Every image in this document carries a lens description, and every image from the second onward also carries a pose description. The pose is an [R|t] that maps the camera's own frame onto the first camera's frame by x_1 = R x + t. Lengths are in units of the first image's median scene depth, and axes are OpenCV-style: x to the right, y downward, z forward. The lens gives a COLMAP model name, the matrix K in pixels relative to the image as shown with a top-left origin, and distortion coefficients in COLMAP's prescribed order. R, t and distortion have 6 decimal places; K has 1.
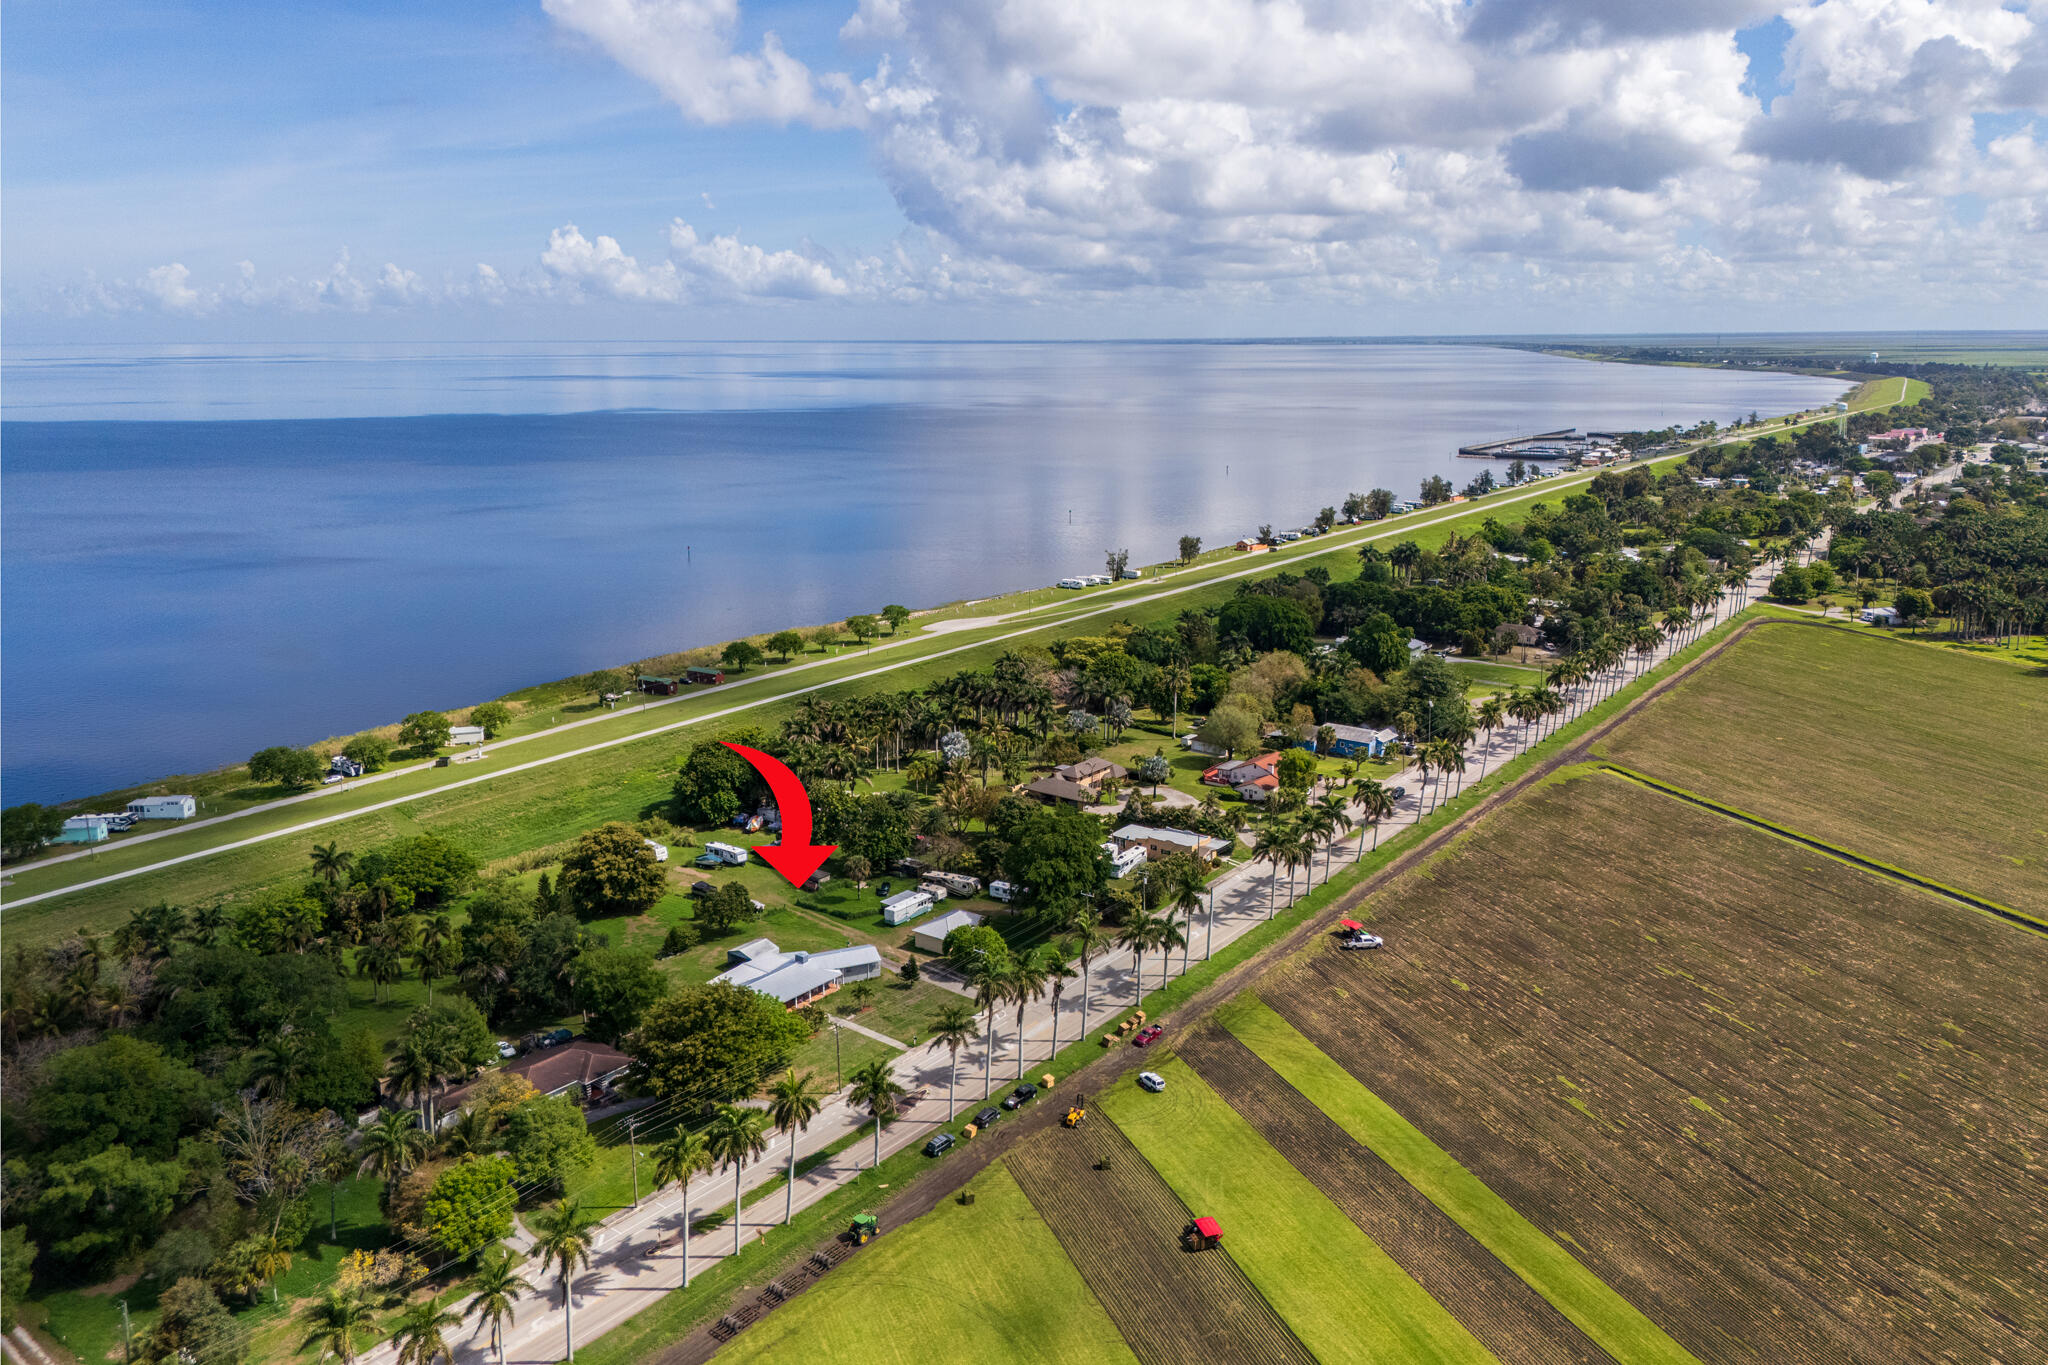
lens RADIAL K [[1411.2, 0, 1046.5], [0, 1411.2, 679.9], [0, 0, 1]] dist [0.087789, -0.001180]
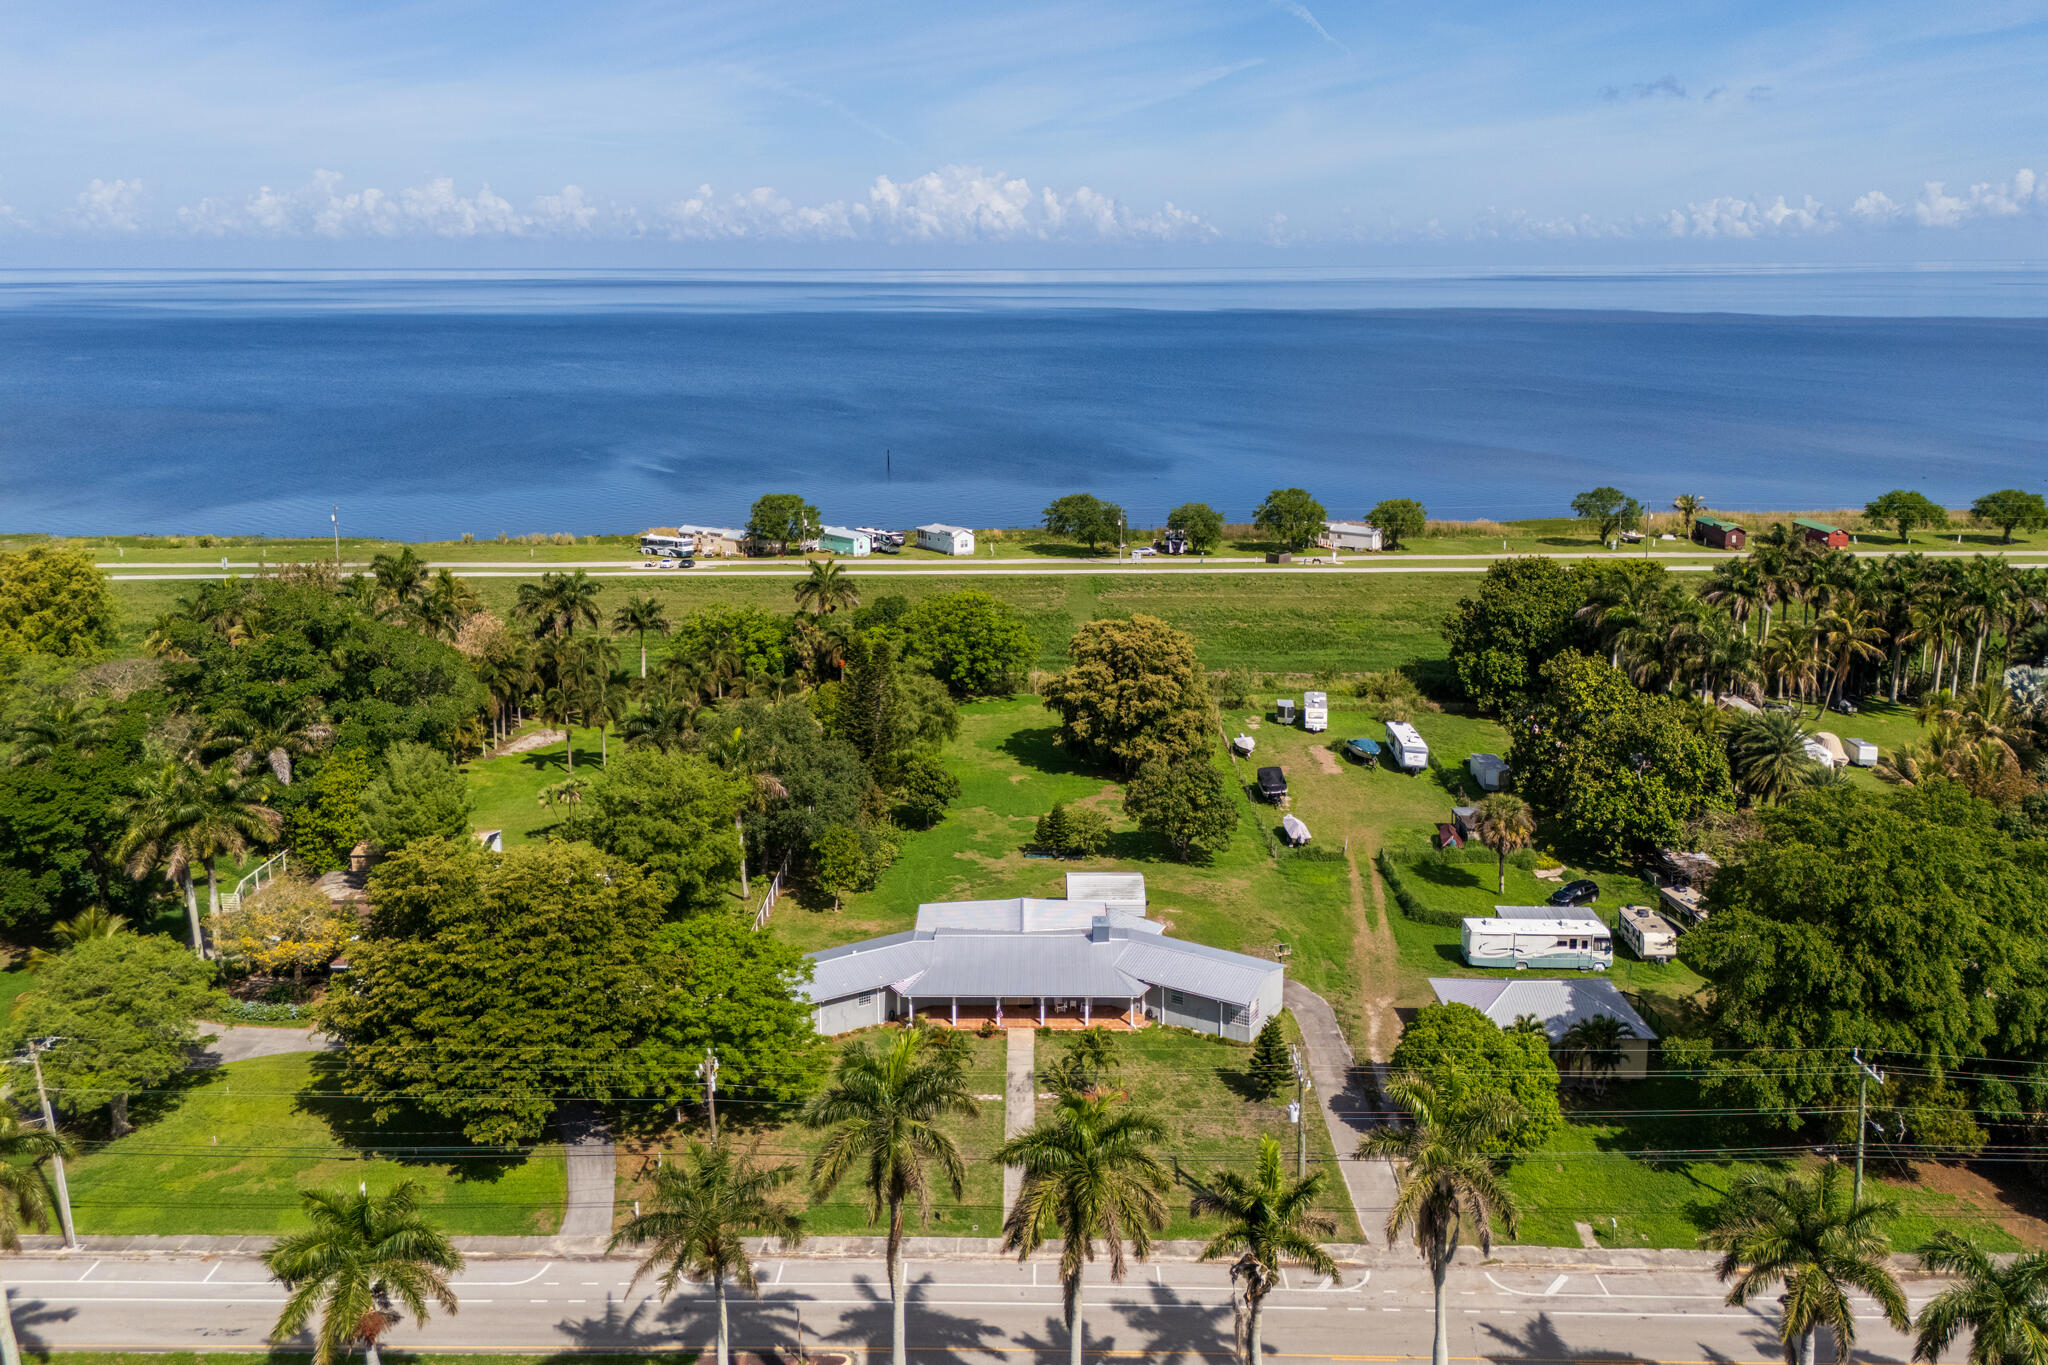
lens RADIAL K [[1431.8, 0, 1024.0], [0, 1431.8, 682.5], [0, 0, 1]] dist [0.119921, -0.000888]
pose [[0.593418, 0.221189, -0.773906, 0.133896], [-0.176611, 0.973850, 0.142913, 0.050503], [0.785279, 0.051873, 0.616965, 0.611530]]
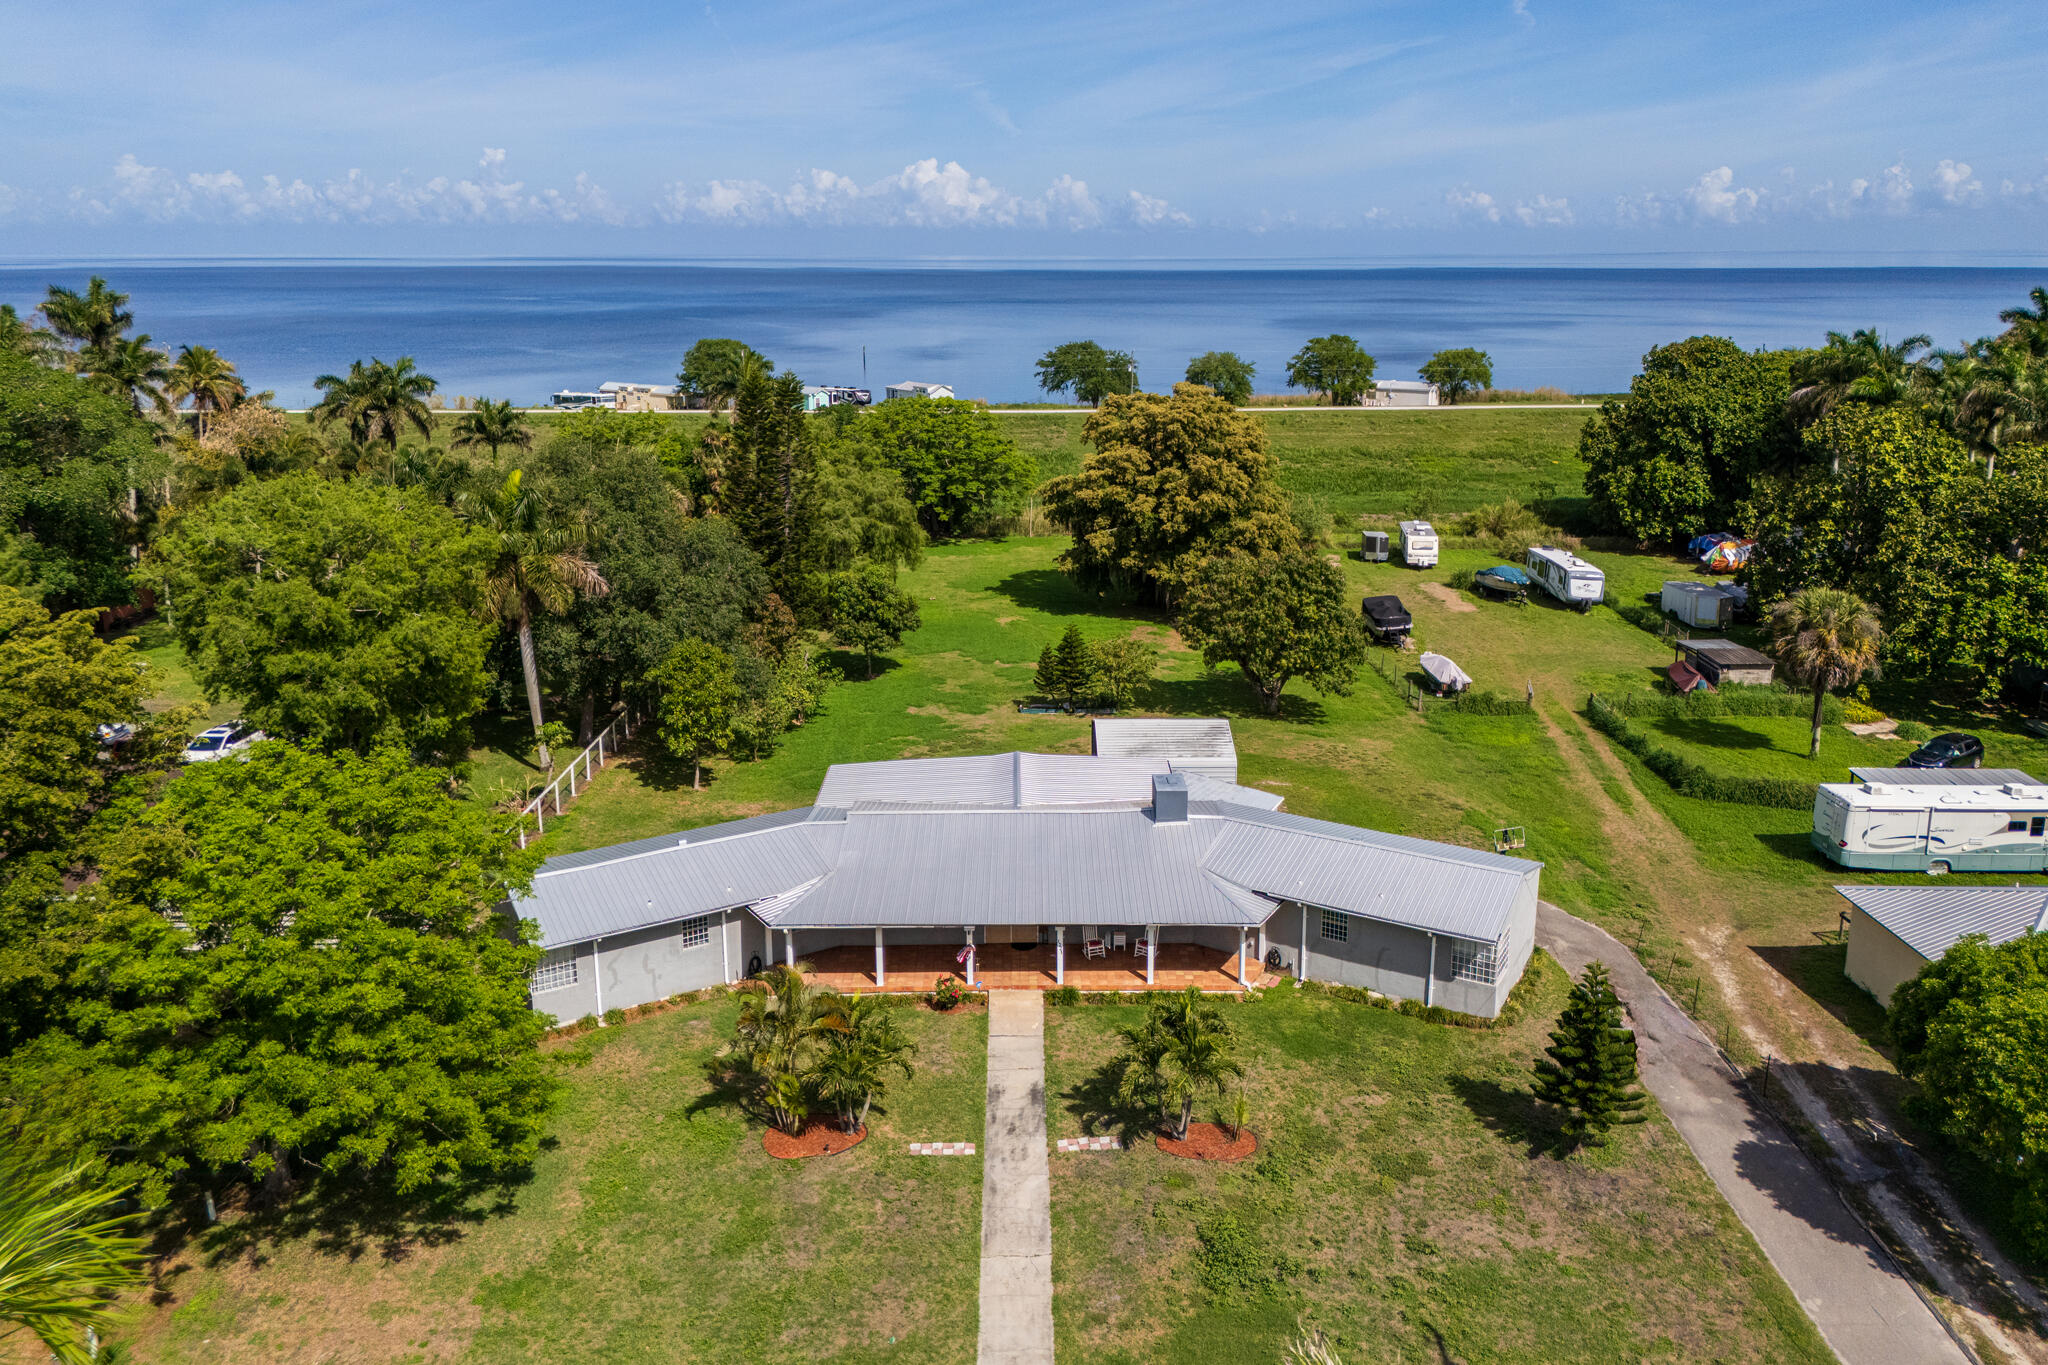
lens RADIAL K [[1411.2, 0, 1046.5], [0, 1411.2, 679.9], [0, 0, 1]] dist [0.087789, -0.001180]
pose [[0.611624, 0.244472, -0.752429, -0.014679], [-0.178598, 0.969174, 0.169718, 0.125339], [0.770726, 0.030579, 0.636432, 0.739223]]
